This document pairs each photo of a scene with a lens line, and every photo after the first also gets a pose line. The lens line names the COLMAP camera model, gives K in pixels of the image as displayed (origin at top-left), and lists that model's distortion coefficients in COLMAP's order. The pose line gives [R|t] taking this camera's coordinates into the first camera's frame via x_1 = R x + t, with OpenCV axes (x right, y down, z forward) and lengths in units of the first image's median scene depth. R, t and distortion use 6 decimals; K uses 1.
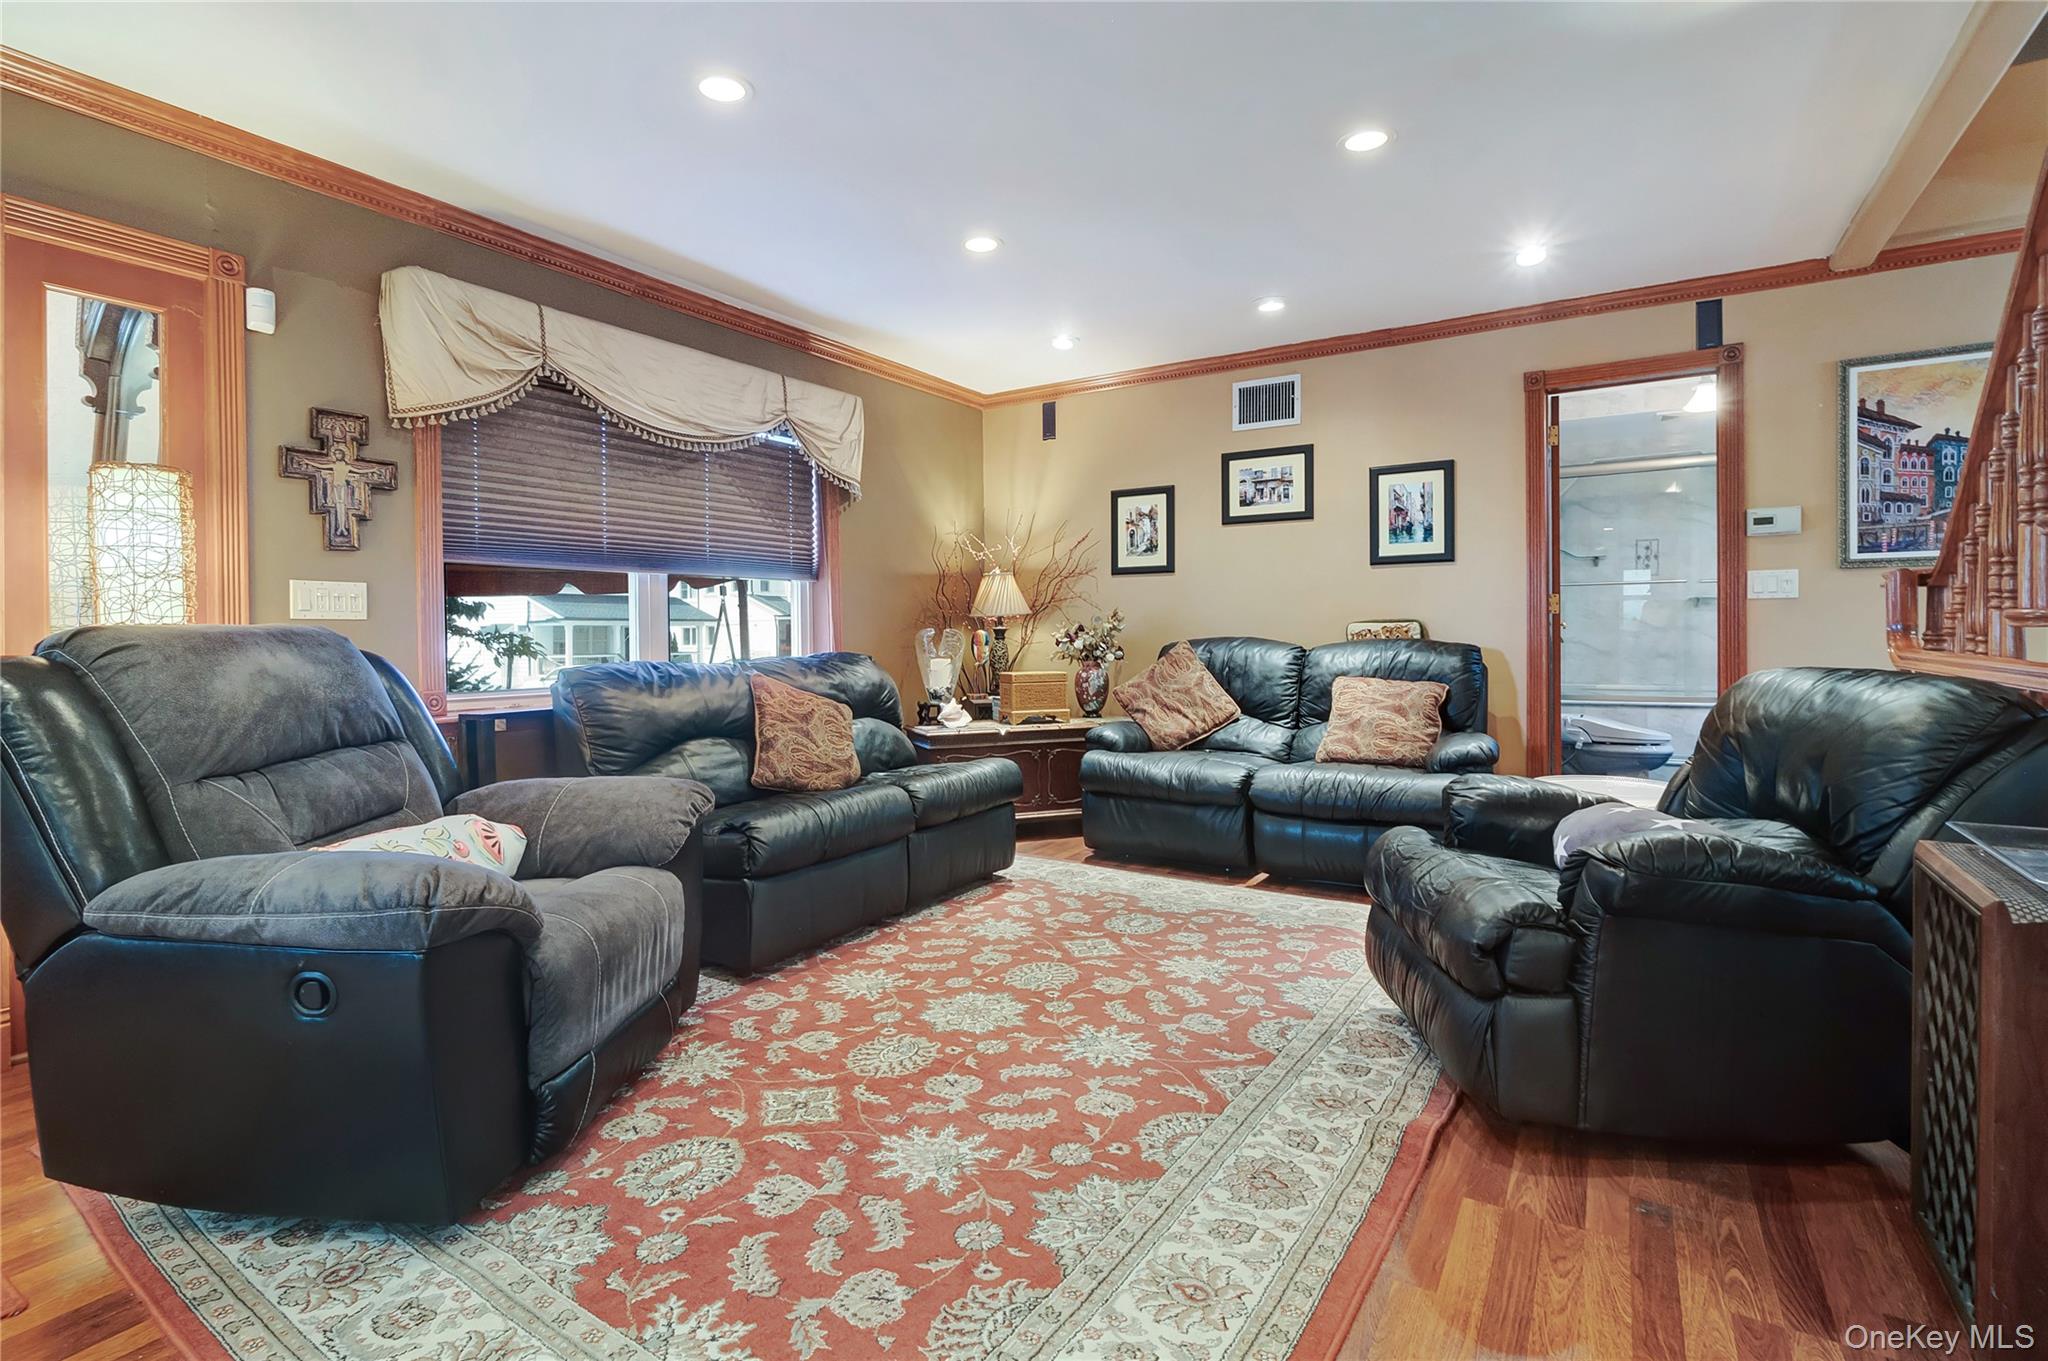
lens RADIAL K [[981.9, 0, 966.0], [0, 981.9, 637.5], [0, 0, 1]] dist [0.000579, -0.000738]
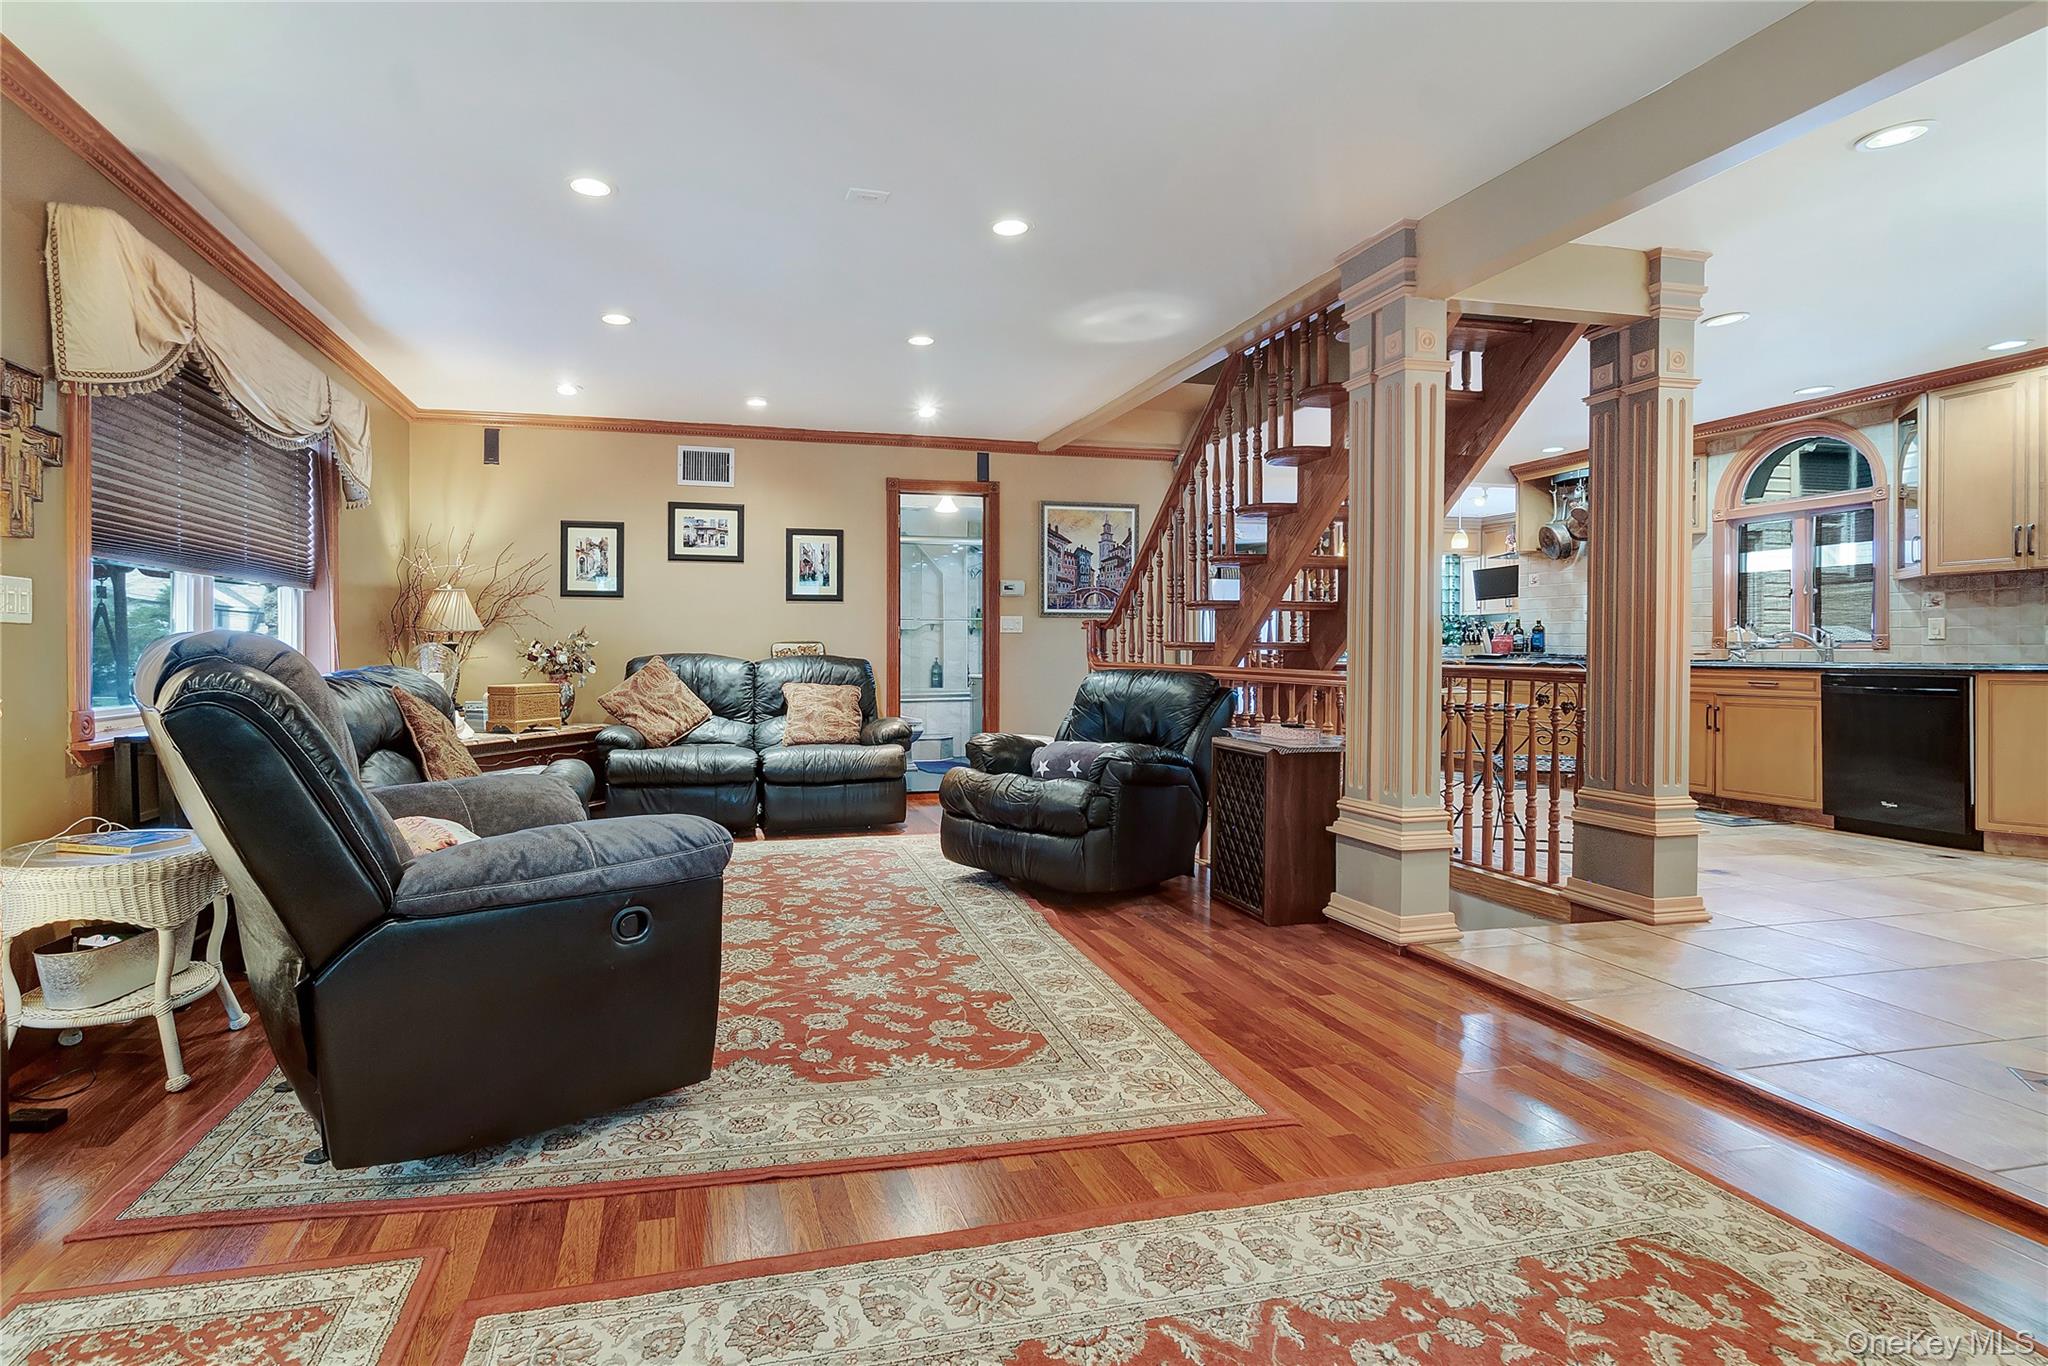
lens RADIAL K [[903.4, 0, 952.6], [0, 903.4, 654.2], [0, 0, 1]] dist [-0.014426, -0.001469]
pose [[0.701360, 0.005747, 0.712784, -0.451957], [-0.004419, 0.999983, -0.003714, 0.004985], [-0.712793, -0.000545, 0.701374, -0.044704]]
